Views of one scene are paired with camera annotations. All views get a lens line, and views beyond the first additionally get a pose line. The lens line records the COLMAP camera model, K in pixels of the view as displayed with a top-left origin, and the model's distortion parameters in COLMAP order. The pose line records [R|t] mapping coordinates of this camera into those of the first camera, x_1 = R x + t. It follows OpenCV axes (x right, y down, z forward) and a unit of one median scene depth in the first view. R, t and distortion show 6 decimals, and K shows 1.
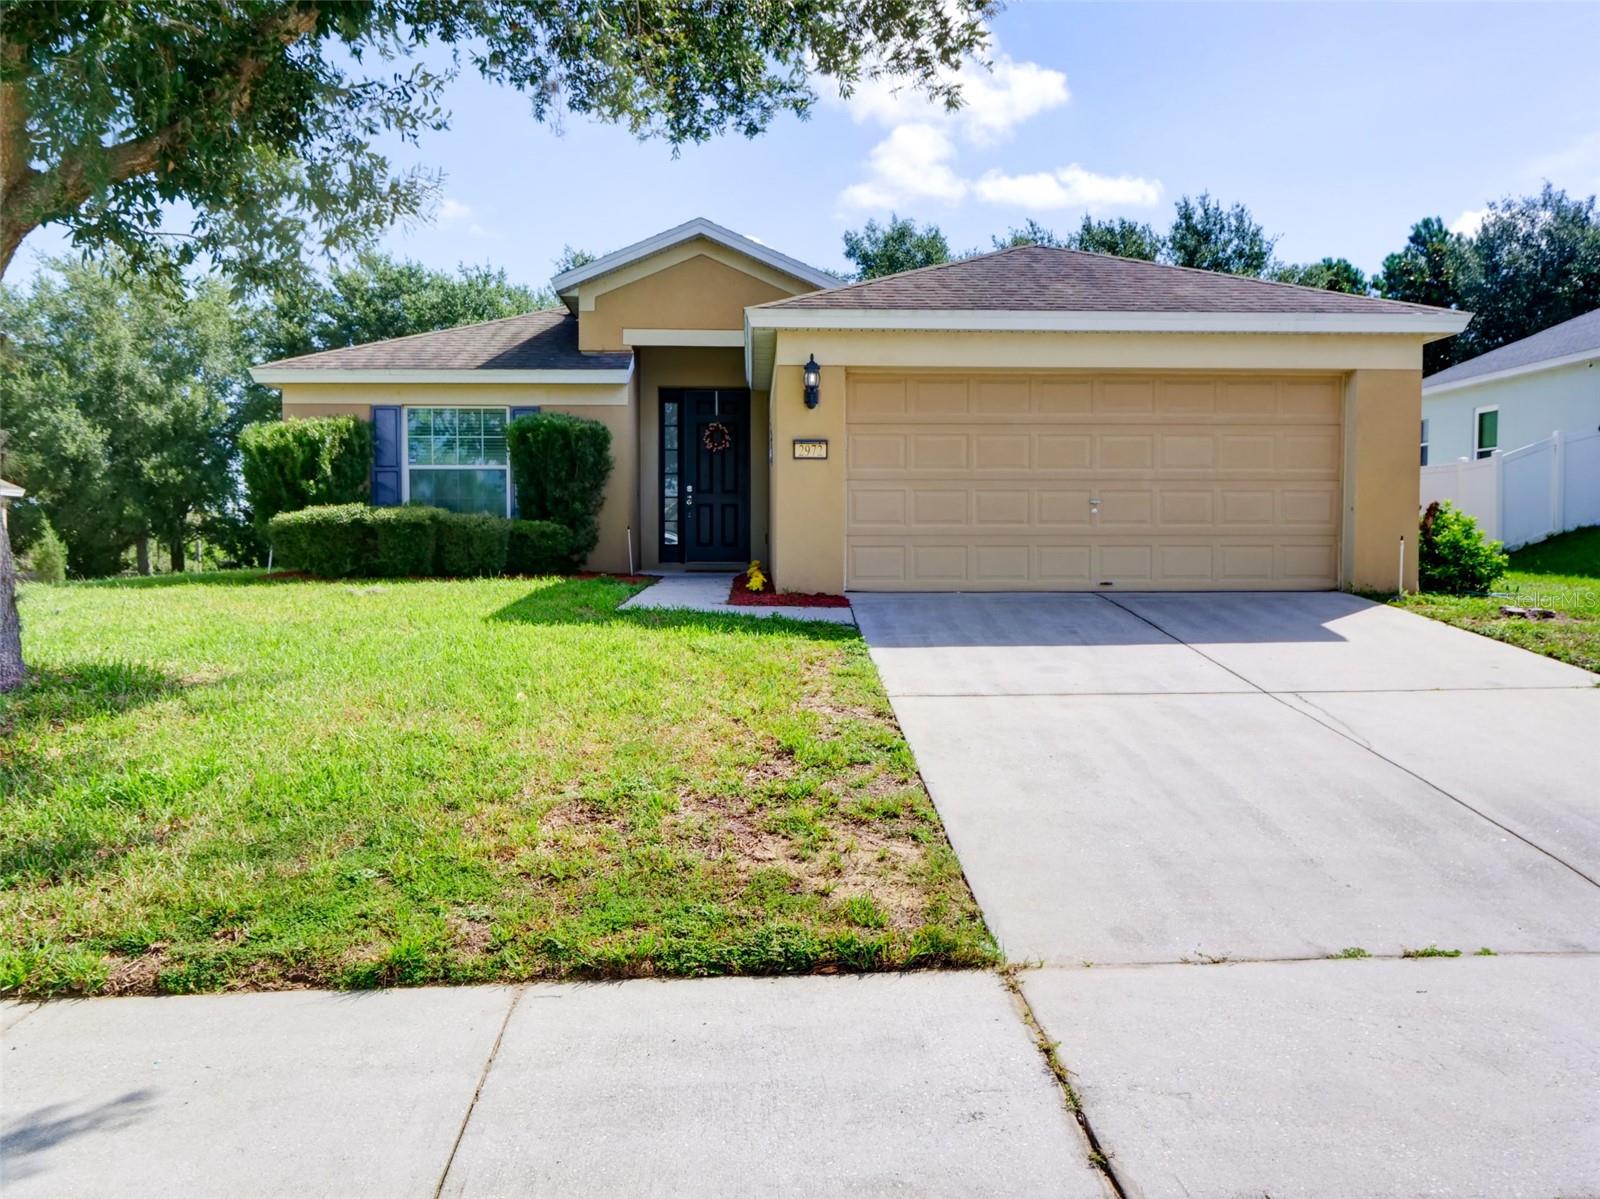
lens RADIAL K [[1228.9, 0, 800.5], [0, 1228.9, 598.1], [0, 0, 1]] dist [-0.037943, -0.000081]
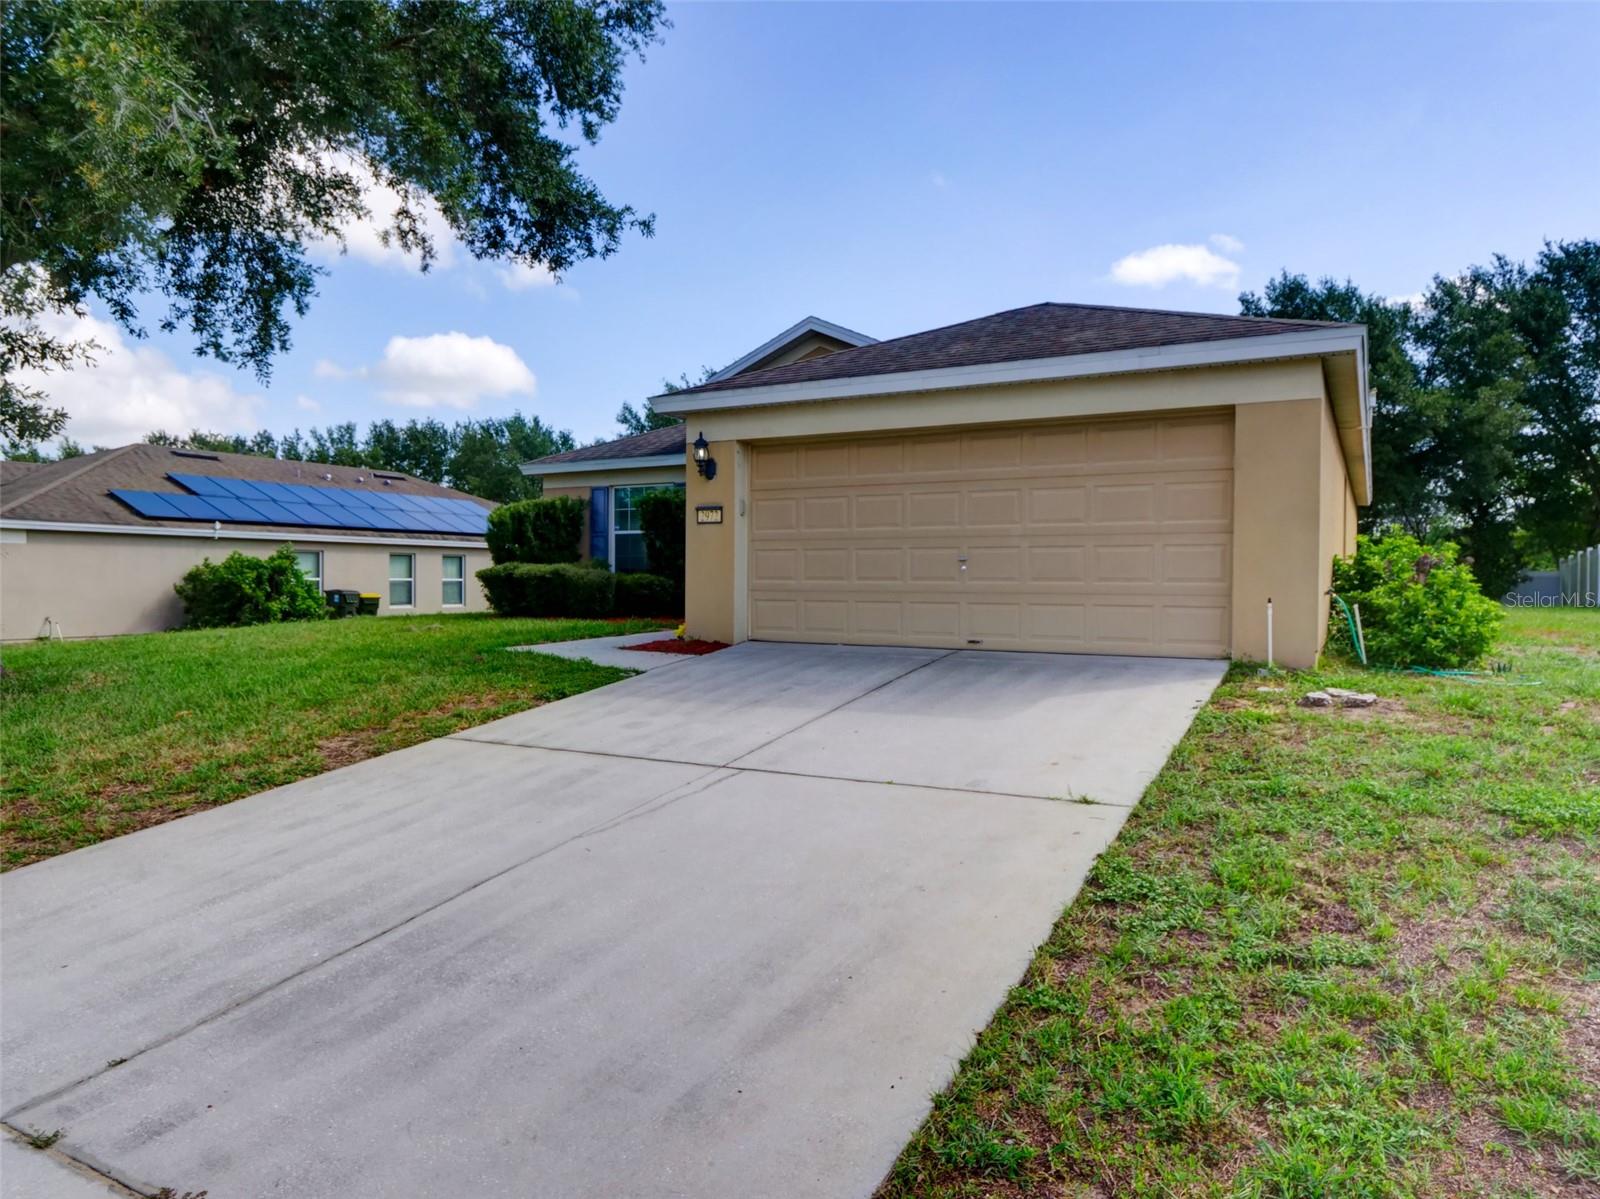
lens RADIAL K [[1019.7, 0, 801.4], [0, 1019.7, 595.6], [0, 0, 1]] dist [-0.008123, -0.001051]
pose [[0.853735, 0.014025, -0.520519, 0.560747], [-0.032637, 0.999113, -0.026609, -0.022377], [0.519684, 0.039705, 0.853435, 0.226595]]
